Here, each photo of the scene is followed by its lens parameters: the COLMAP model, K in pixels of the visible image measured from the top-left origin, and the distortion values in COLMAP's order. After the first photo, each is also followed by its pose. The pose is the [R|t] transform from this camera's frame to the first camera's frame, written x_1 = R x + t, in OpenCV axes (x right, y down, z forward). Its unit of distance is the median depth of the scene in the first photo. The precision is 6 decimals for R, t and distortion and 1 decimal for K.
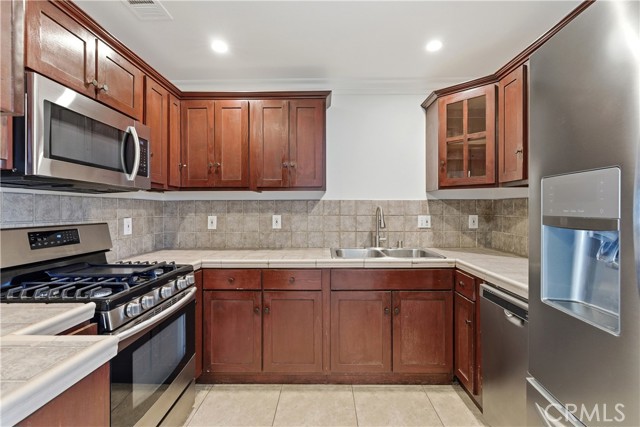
lens RADIAL K [[291.0, 0, 318.6], [0, 291.0, 210.3], [0, 0, 1]] dist [-0.001537, 0.000205]
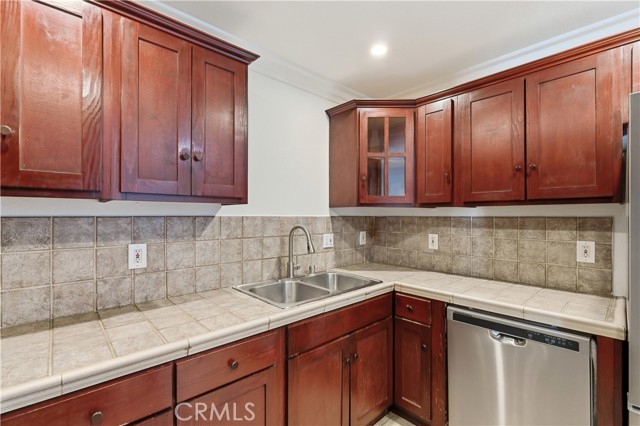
lens RADIAL K [[291.0, 0, 320.5], [0, 291.0, 214.2], [0, 0, 1]] dist [-0.001537, 0.000205]
pose [[0.717893, 0.006325, 0.696124, -0.281502], [0.000081, 0.999958, -0.009170, -0.034515], [-0.696153, 0.006639, 0.717863, 0.371543]]
